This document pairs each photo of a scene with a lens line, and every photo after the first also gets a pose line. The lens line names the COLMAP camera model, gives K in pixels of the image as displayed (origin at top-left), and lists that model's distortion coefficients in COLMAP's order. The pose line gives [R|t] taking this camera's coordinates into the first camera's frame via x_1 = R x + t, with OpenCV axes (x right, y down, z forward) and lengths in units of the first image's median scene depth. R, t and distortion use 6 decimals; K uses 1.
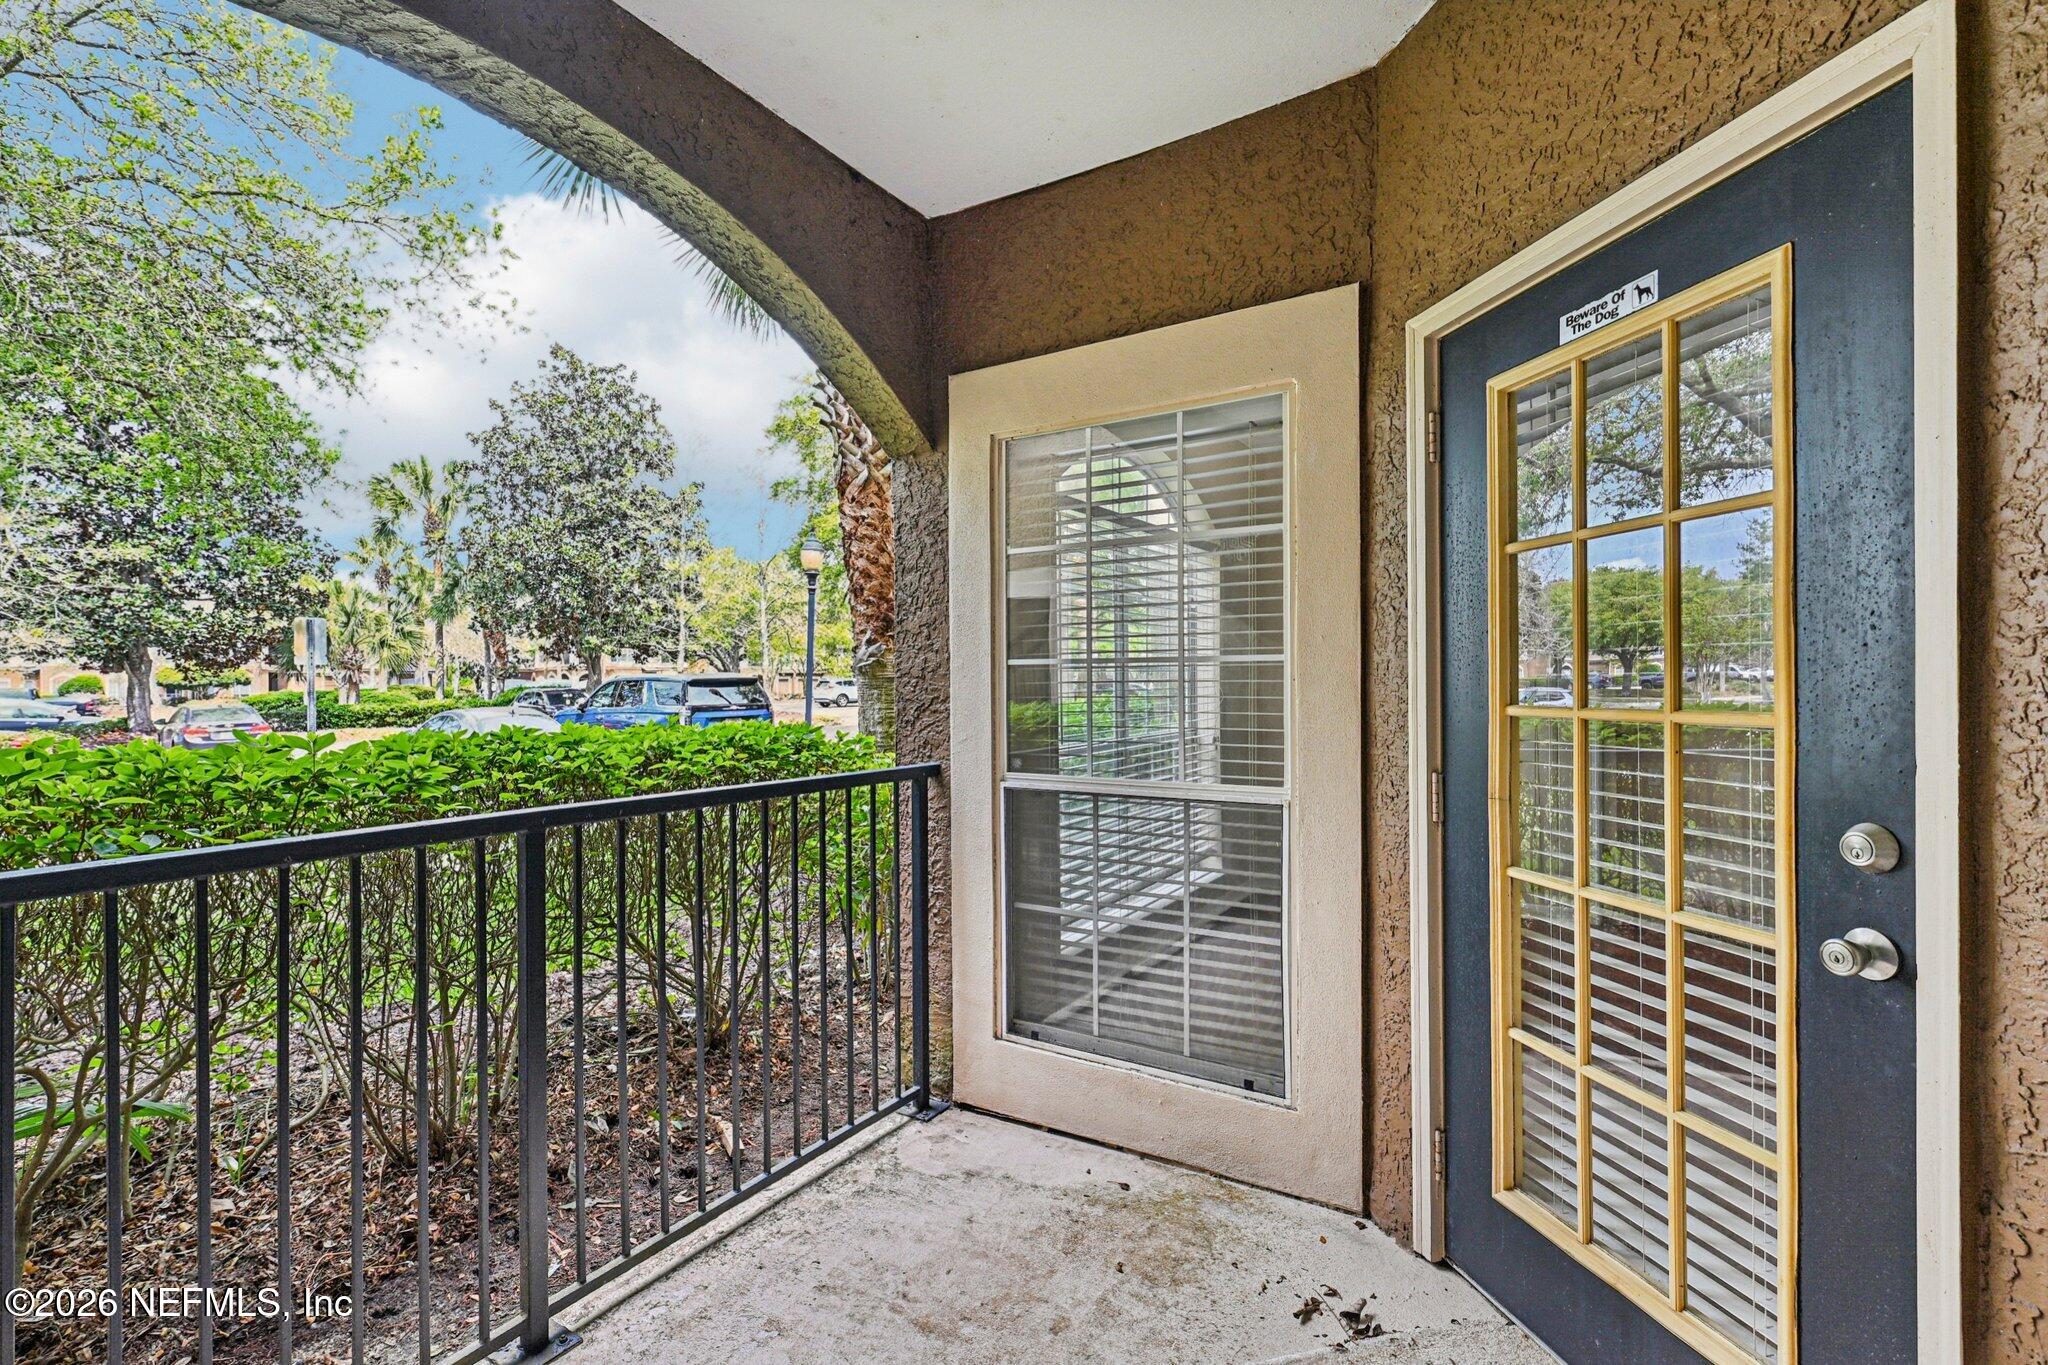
lens RADIAL K [[925.4, 0, 1028.3], [0, 925.4, 682.9], [0, 0, 1]] dist [-0.000816, 0.000440]
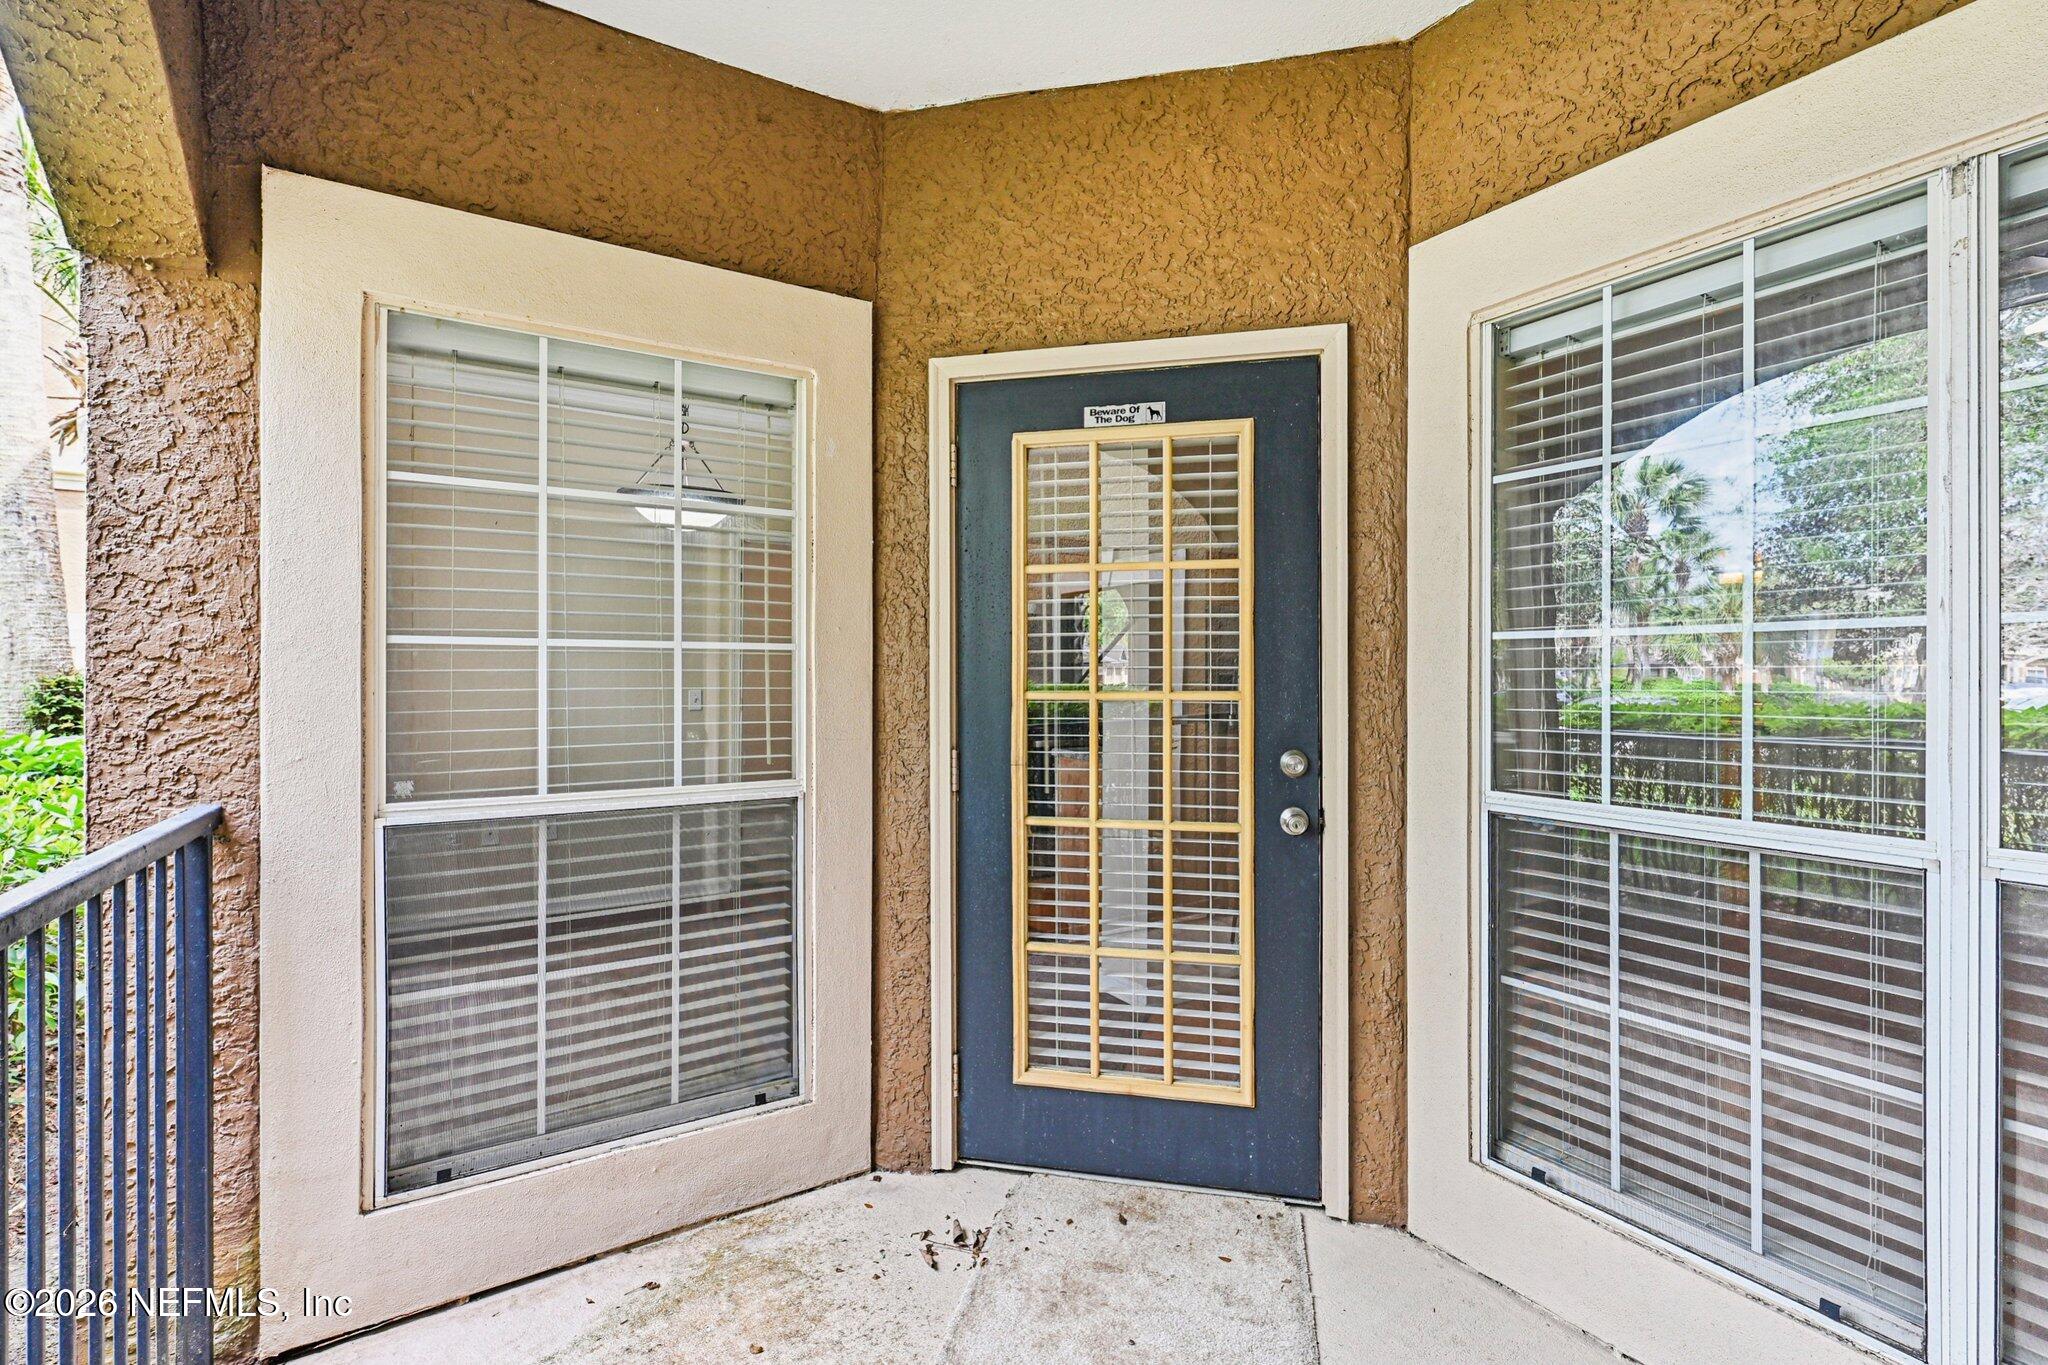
lens RADIAL K [[931.3, 0, 1028.0], [0, 931.3, 669.6], [0, 0, 1]] dist [0.002356, 0.000157]
pose [[0.436370, 0.012141, 0.899685, -0.537586], [-0.002176, 0.999920, -0.012438, 0.008956], [-0.899765, 0.003470, 0.436362, 0.363564]]
